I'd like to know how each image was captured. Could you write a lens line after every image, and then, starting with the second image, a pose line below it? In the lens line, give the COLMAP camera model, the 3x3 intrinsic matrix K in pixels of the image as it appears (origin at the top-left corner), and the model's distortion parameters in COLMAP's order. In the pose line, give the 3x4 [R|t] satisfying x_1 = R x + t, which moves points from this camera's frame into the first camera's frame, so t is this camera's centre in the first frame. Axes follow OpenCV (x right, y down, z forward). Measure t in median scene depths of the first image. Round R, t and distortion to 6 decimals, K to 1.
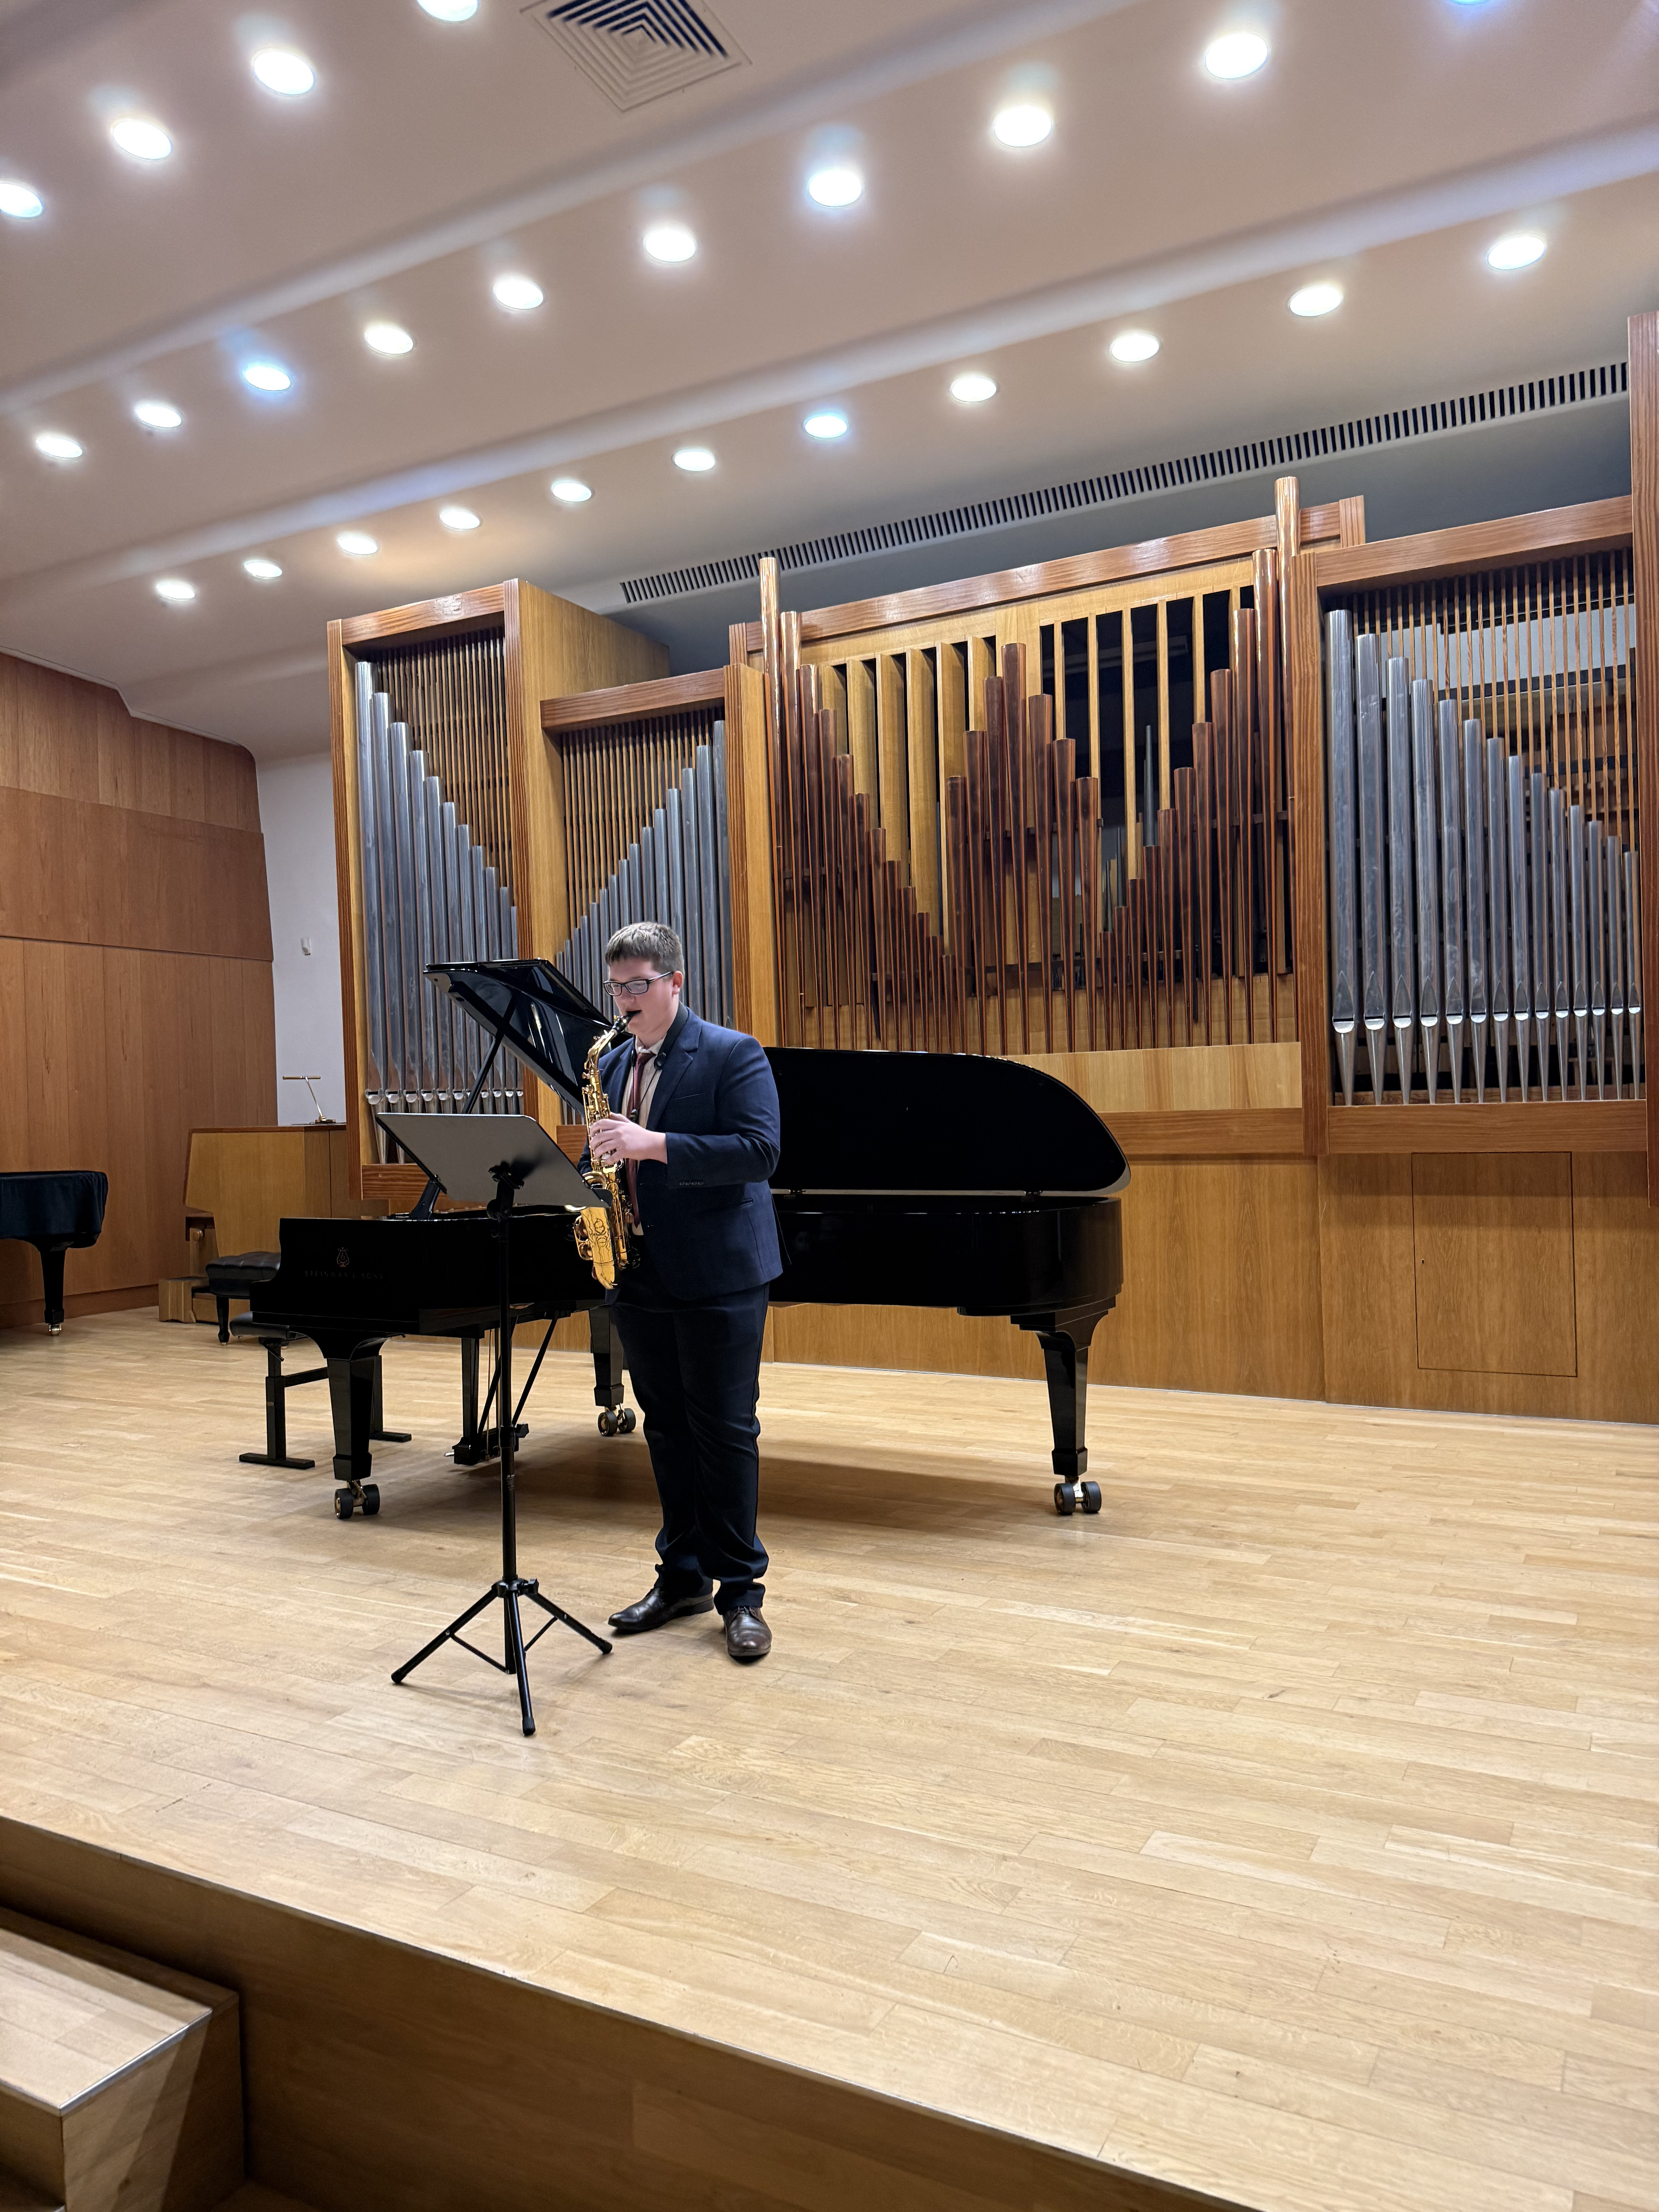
lens RADIAL K [[1554.4, 0, 831.7], [0, 1554.4, 1122.1], [0, 0, 1]] dist [0.064522, -0.092680]
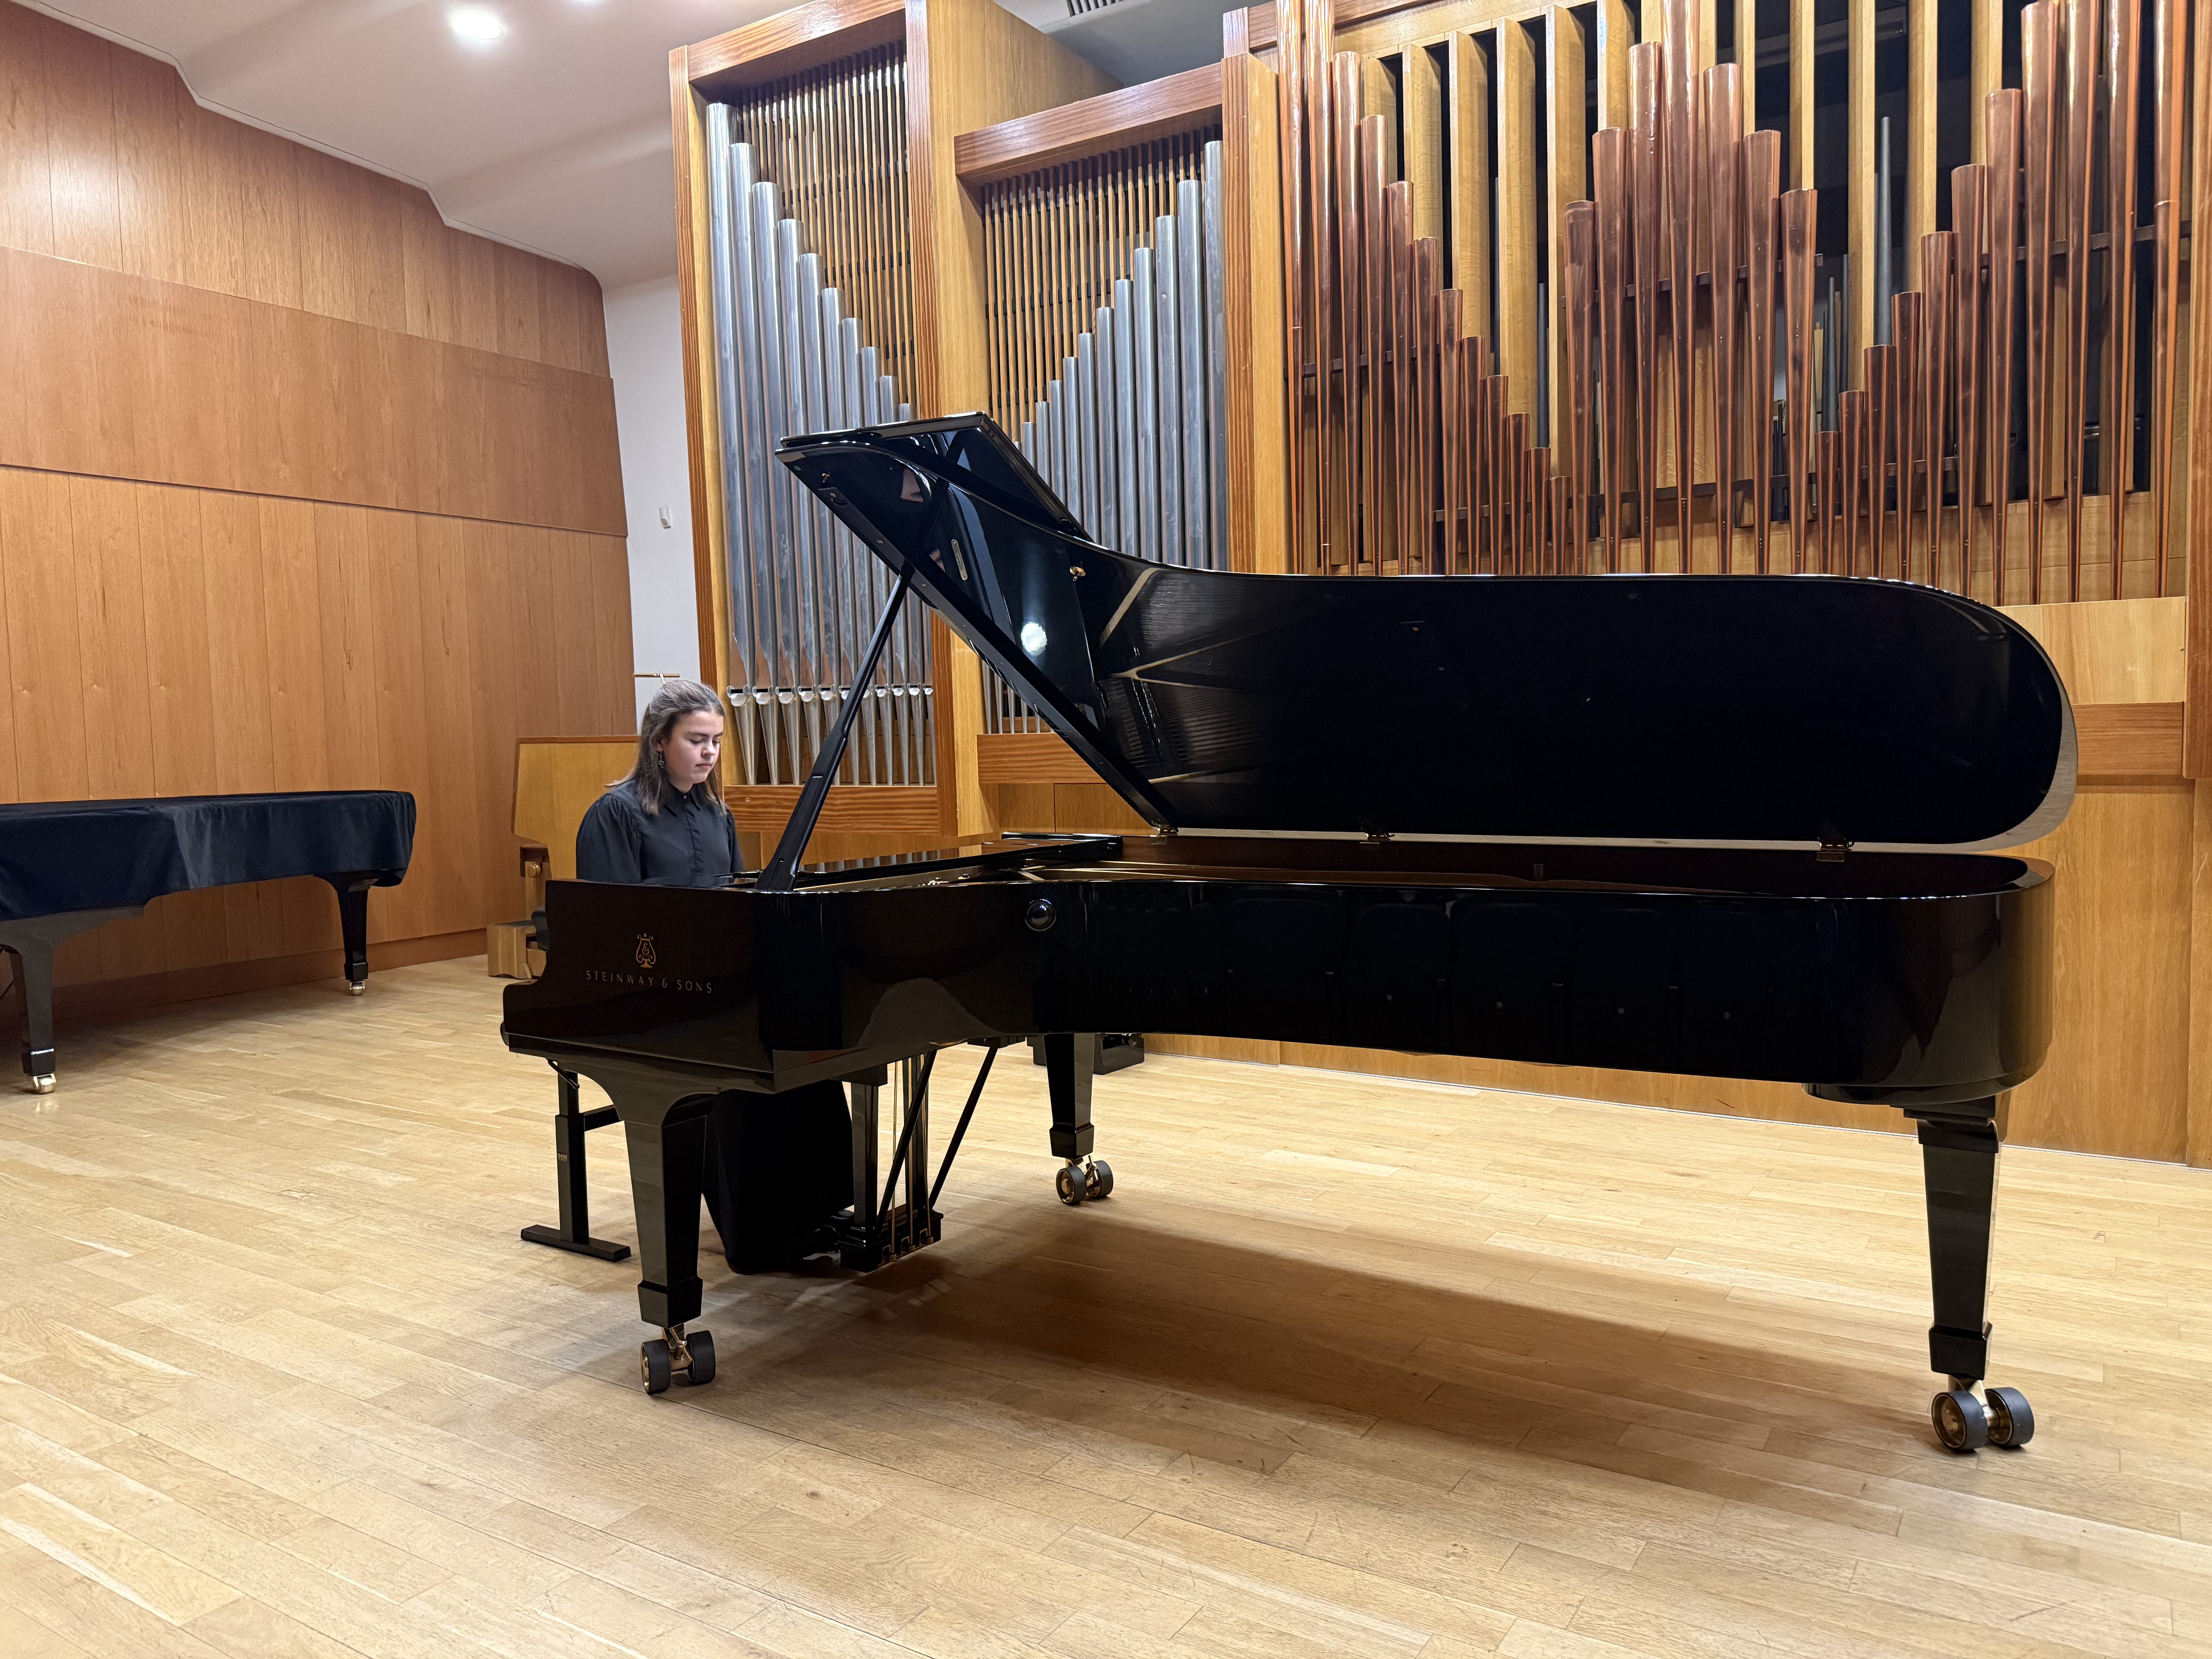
lens RADIAL K [[1554.4, 0, 1113.4], [0, 1554.4, 835.0], [0, 0, 1]] dist [0.064522, -0.092680]
pose [[0.997540, 0.006170, -0.069833, -0.073285], [-0.001933, 0.998161, 0.060586, 0.005973], [0.070078, -0.060302, 0.995717, 0.320401]]
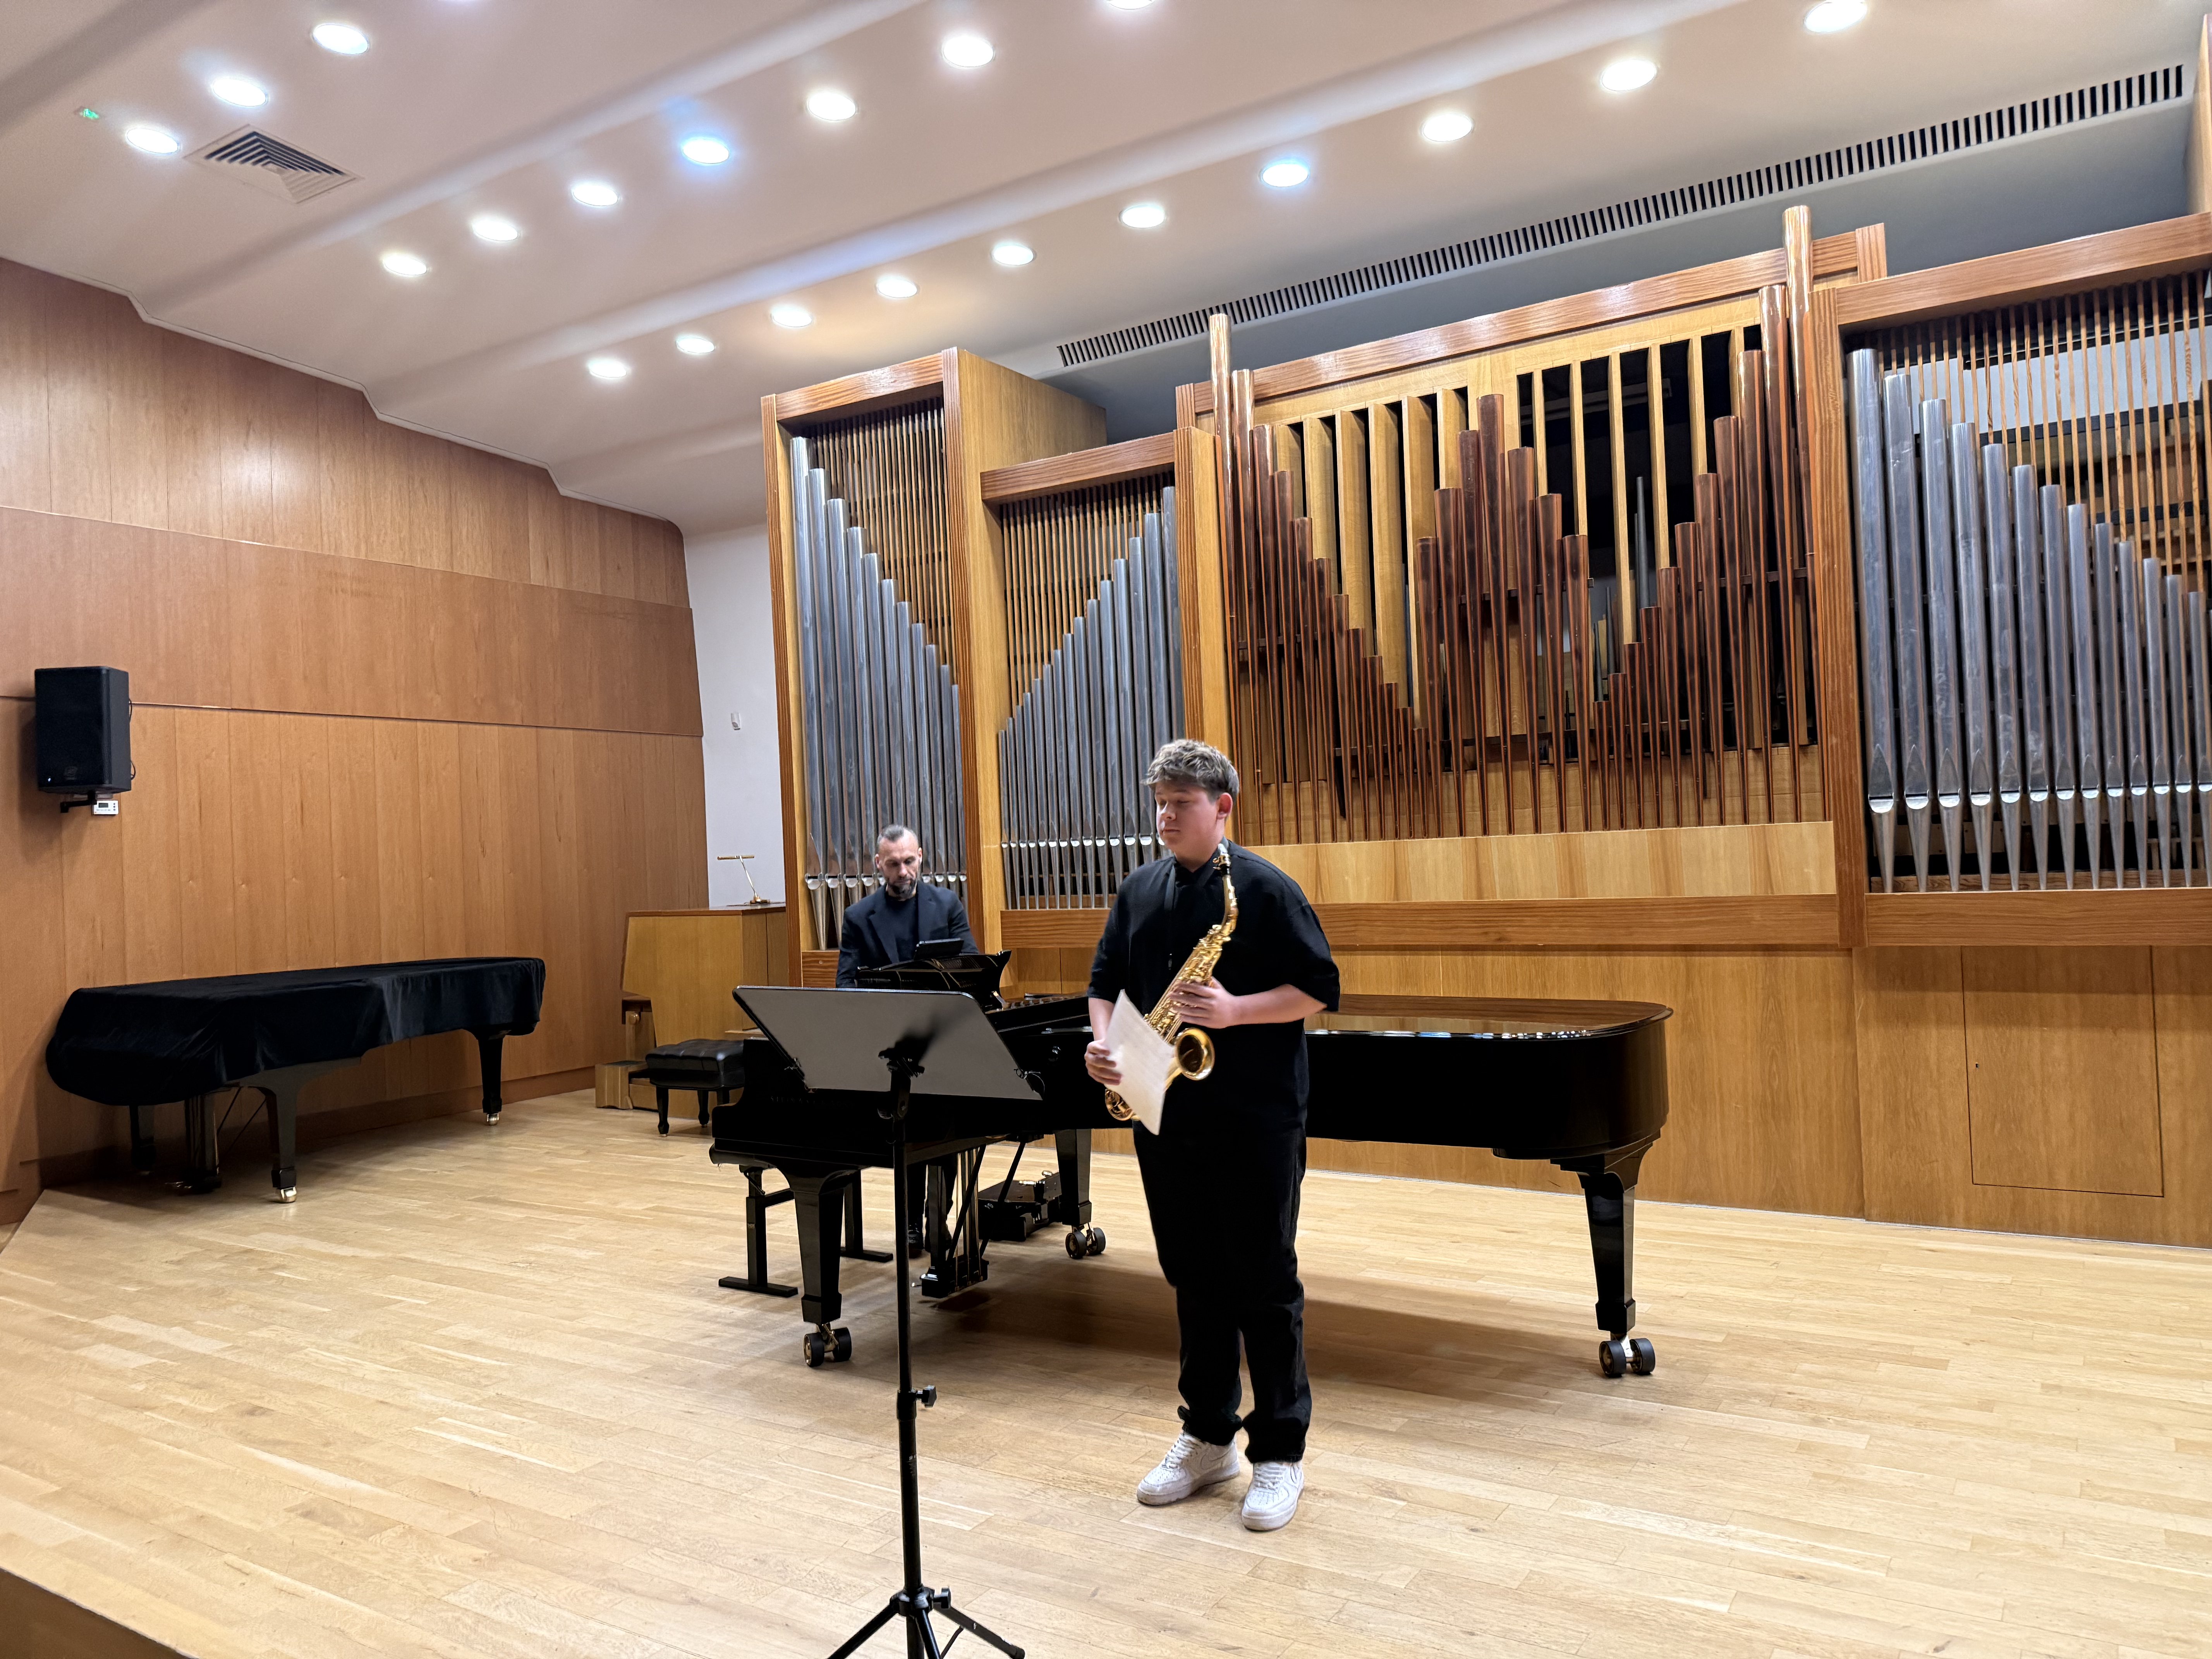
lens RADIAL K [[1554.4, 0, 1116.8], [0, 1554.4, 835.6], [0, 0, 1]] dist [0.064522, -0.092680]
pose [[0.997401, -0.015934, -0.070270, -0.045338], [0.014676, 0.999723, -0.018378, -0.030659], [0.070544, 0.017299, 0.997359, 0.059164]]
